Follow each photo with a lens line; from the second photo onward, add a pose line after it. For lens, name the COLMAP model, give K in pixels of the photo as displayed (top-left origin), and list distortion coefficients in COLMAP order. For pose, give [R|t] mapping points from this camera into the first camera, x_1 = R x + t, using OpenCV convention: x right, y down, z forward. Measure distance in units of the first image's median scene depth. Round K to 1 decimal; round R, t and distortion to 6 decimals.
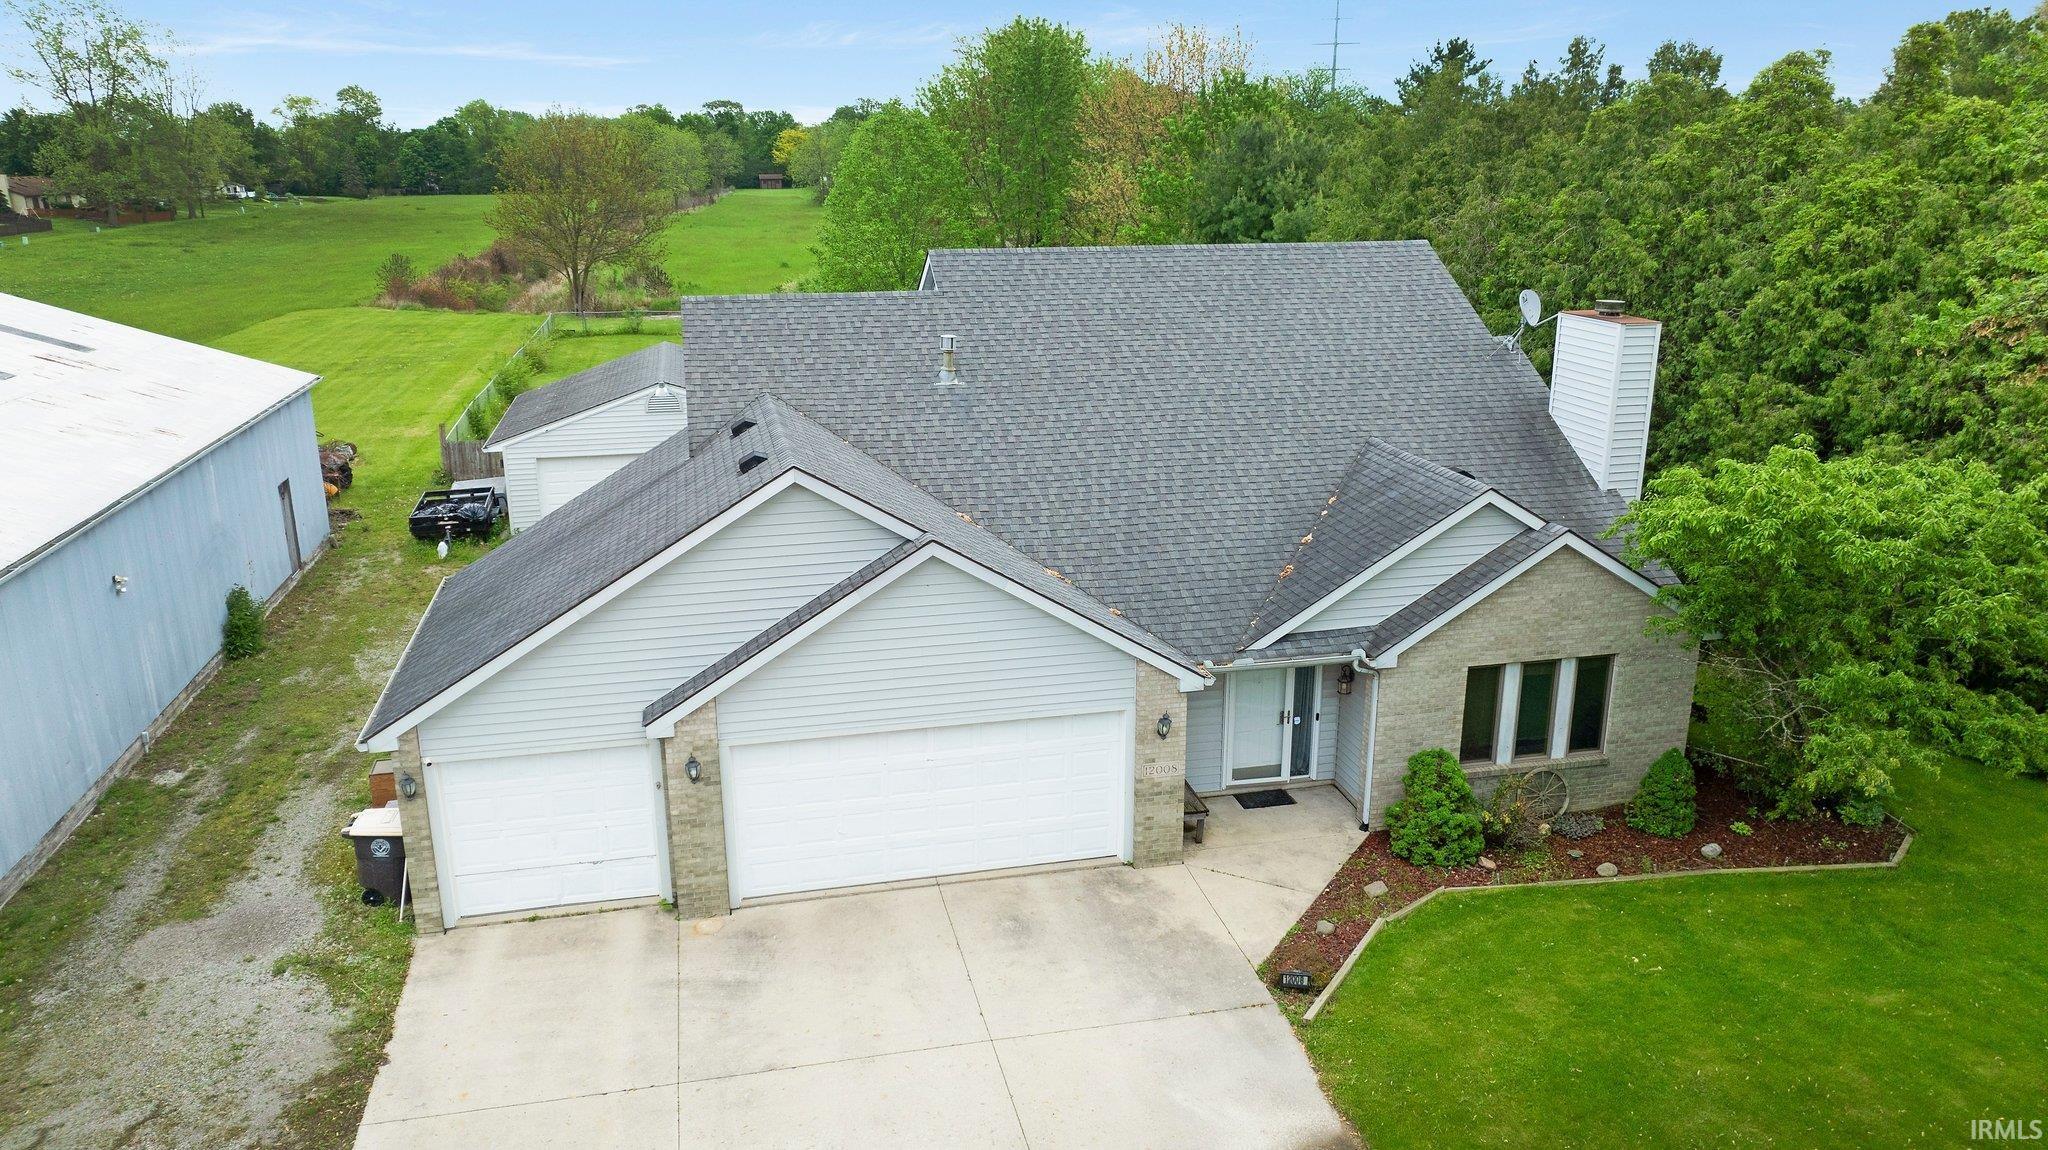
lens RADIAL K [[1437.6, 0, 1017.4], [0, 1437.6, 581.3], [0, 0, 1]] dist [-0.035907, 0.031158]
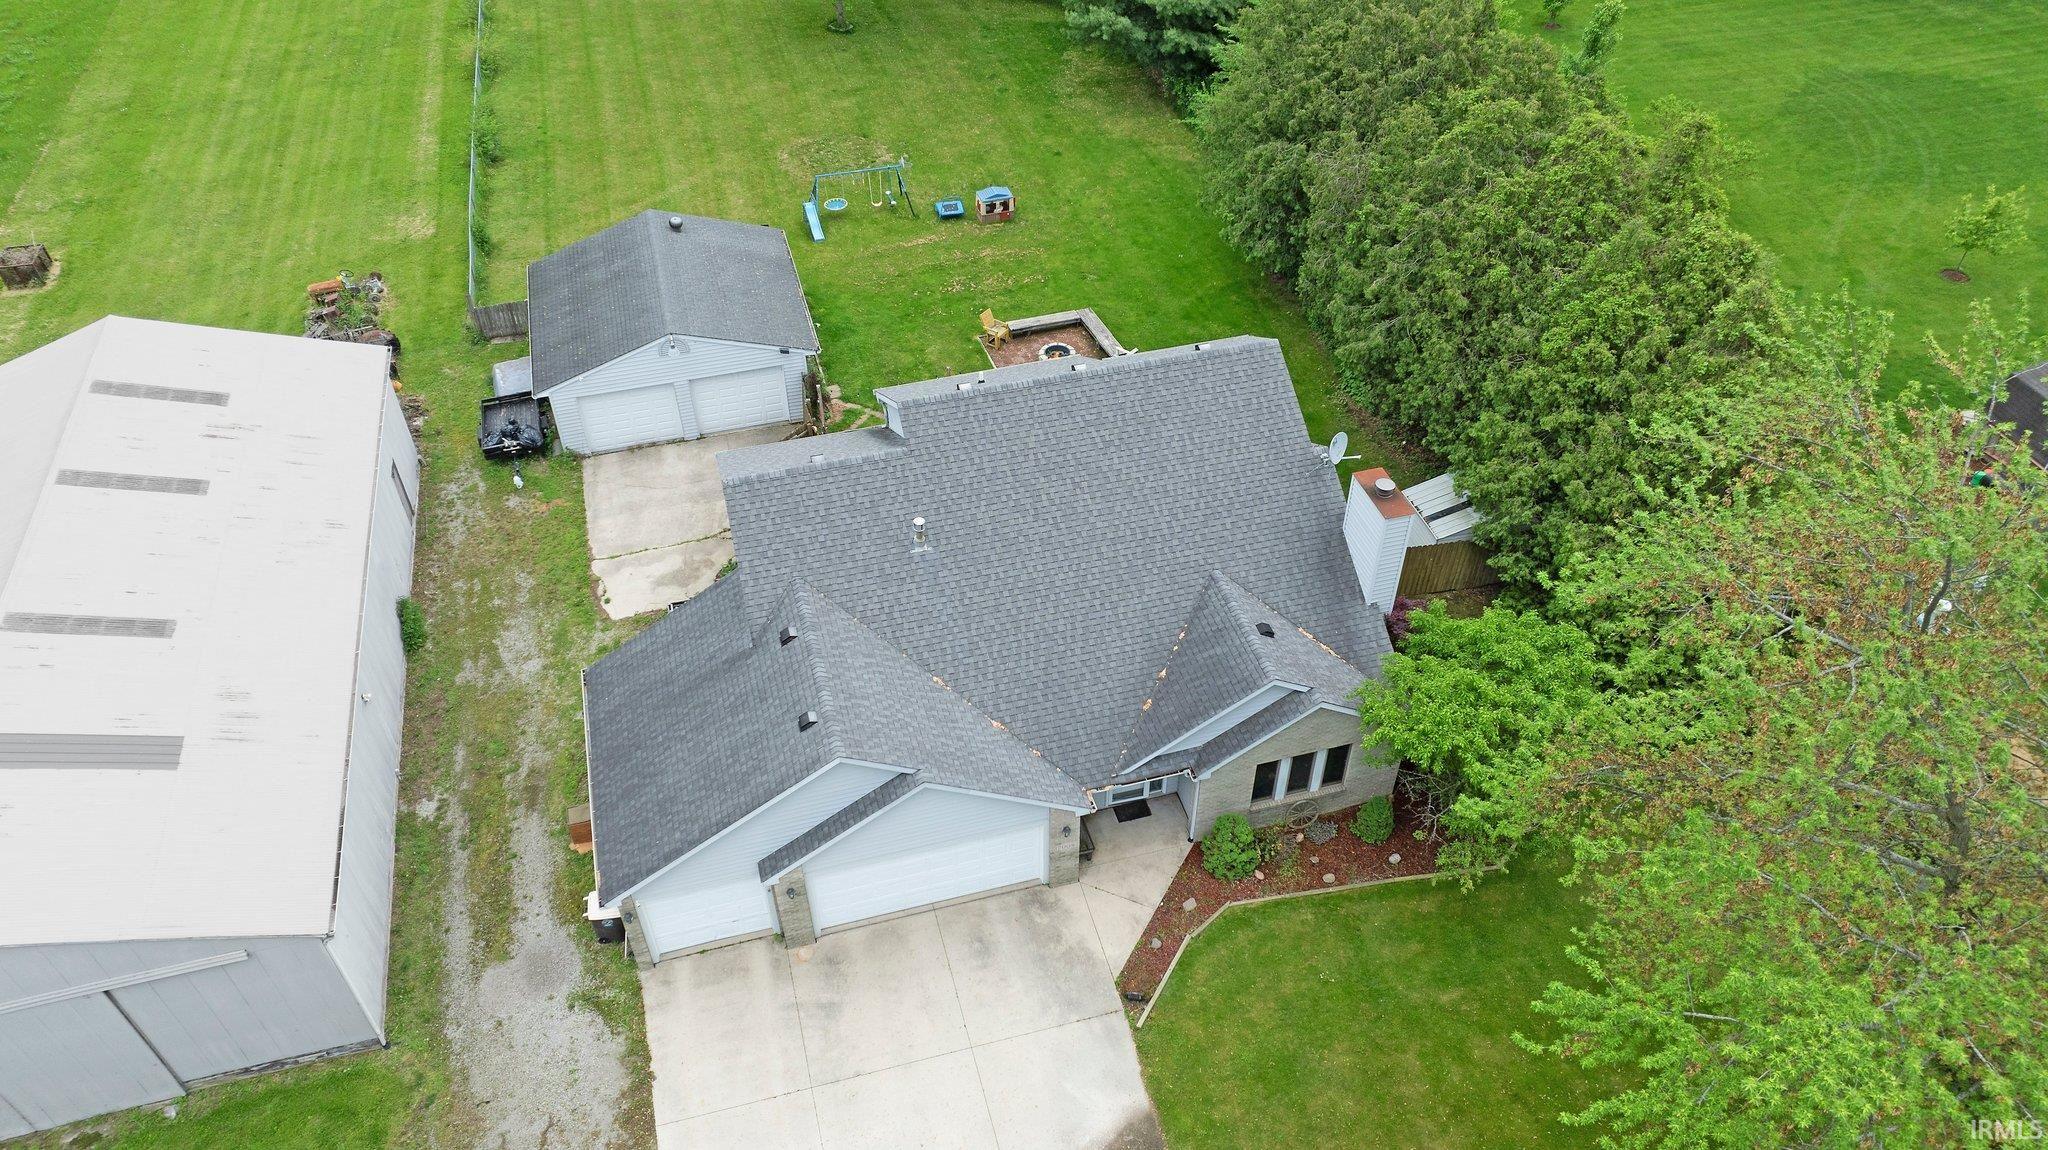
lens RADIAL K [[1437.6, 0, 1015.9], [0, 1437.6, 573.7], [0, 0, 1]] dist [-0.035907, 0.031158]
pose [[0.999022, -0.033919, 0.028375, 0.006254], [0.018297, 0.901184, 0.433050, -0.833140], [-0.040260, -0.432107, 0.900923, -0.343838]]
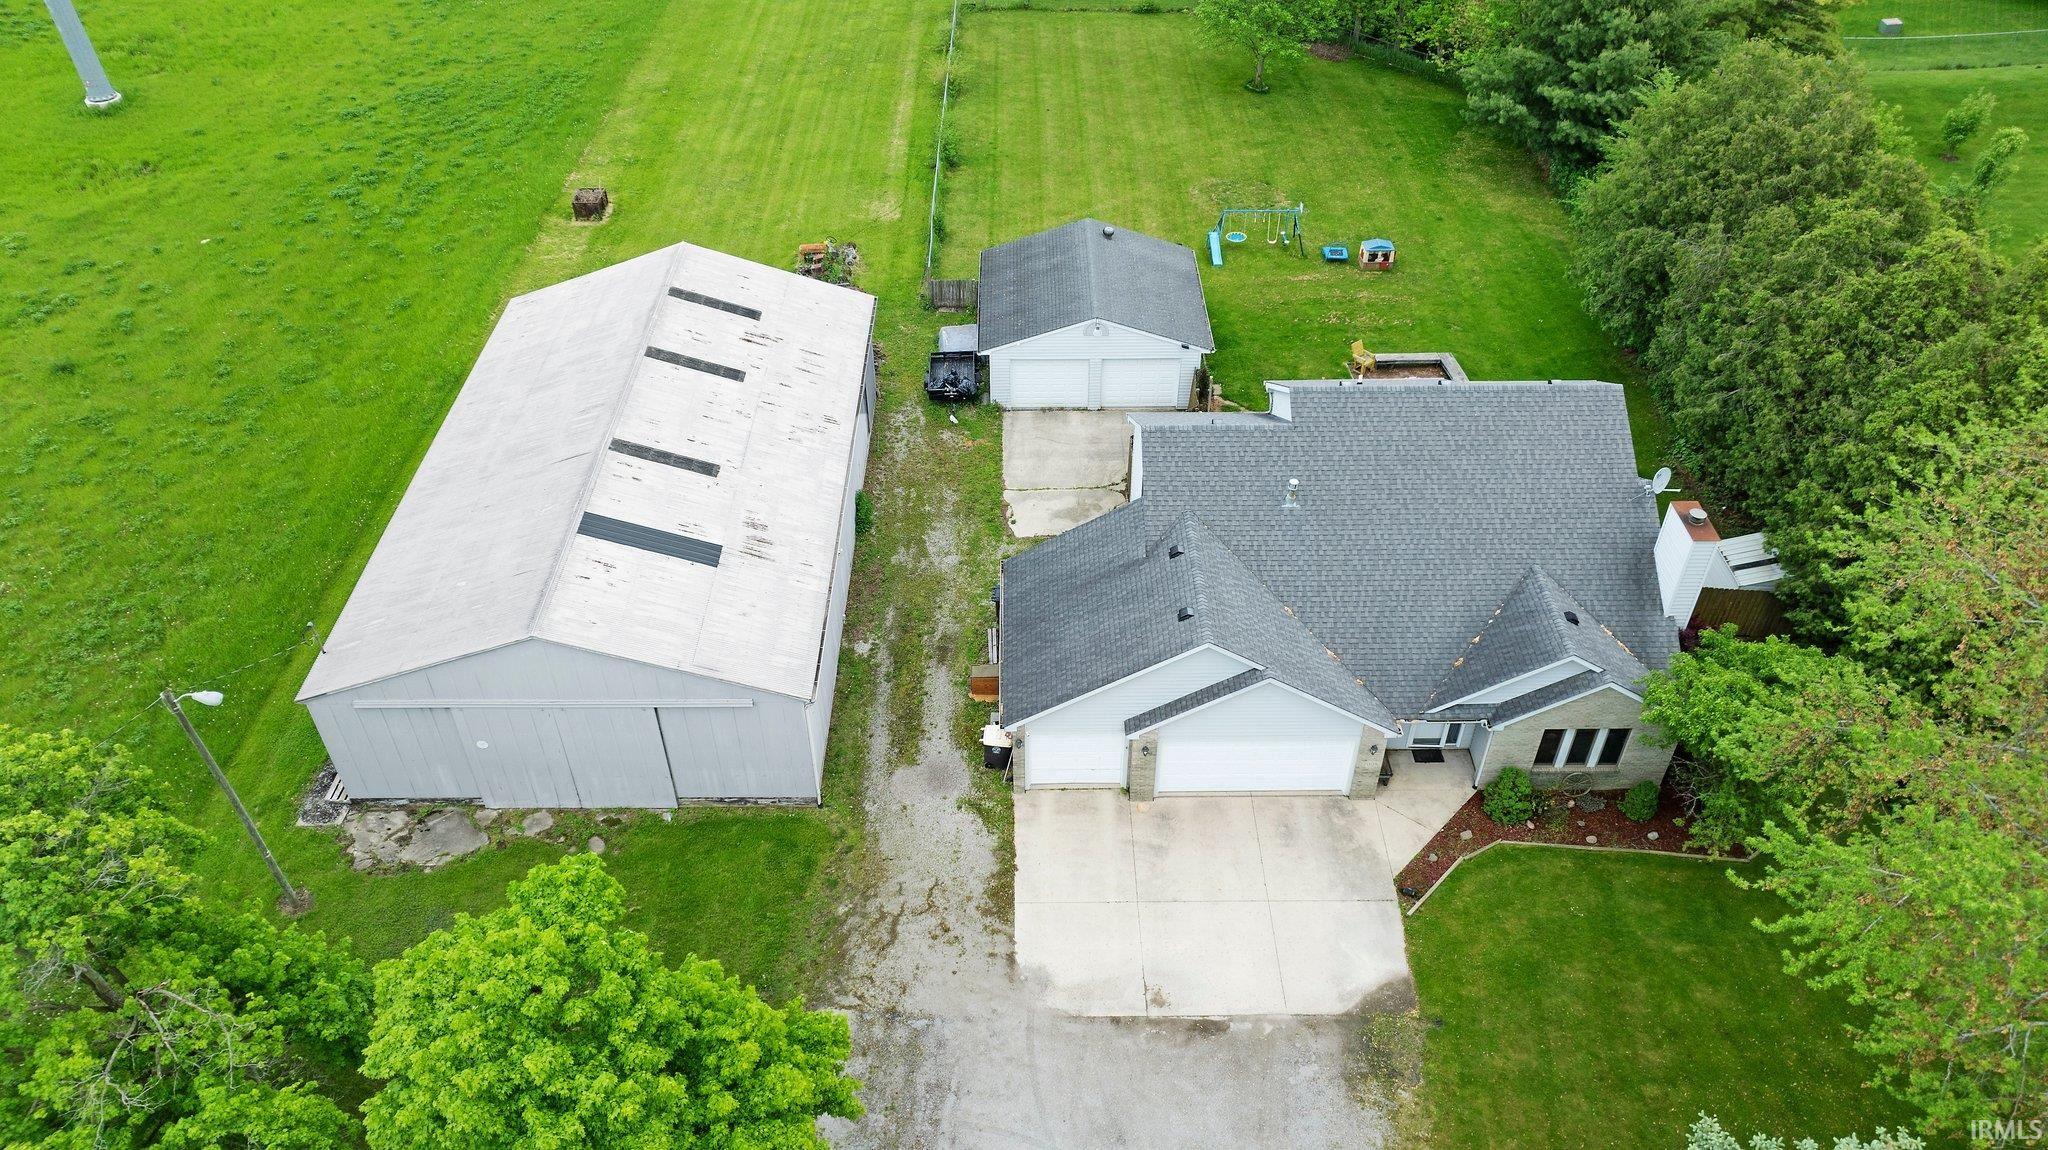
lens RADIAL K [[1437.6, 0, 1015.3], [0, 1437.6, 568.0], [0, 0, 1]] dist [-0.035907, 0.031158]
pose [[0.975859, 0.137002, -0.170090, -0.076539], [-0.059009, 0.915214, 0.398623, -0.849943], [0.210281, -0.378963, 0.901204, -0.775155]]
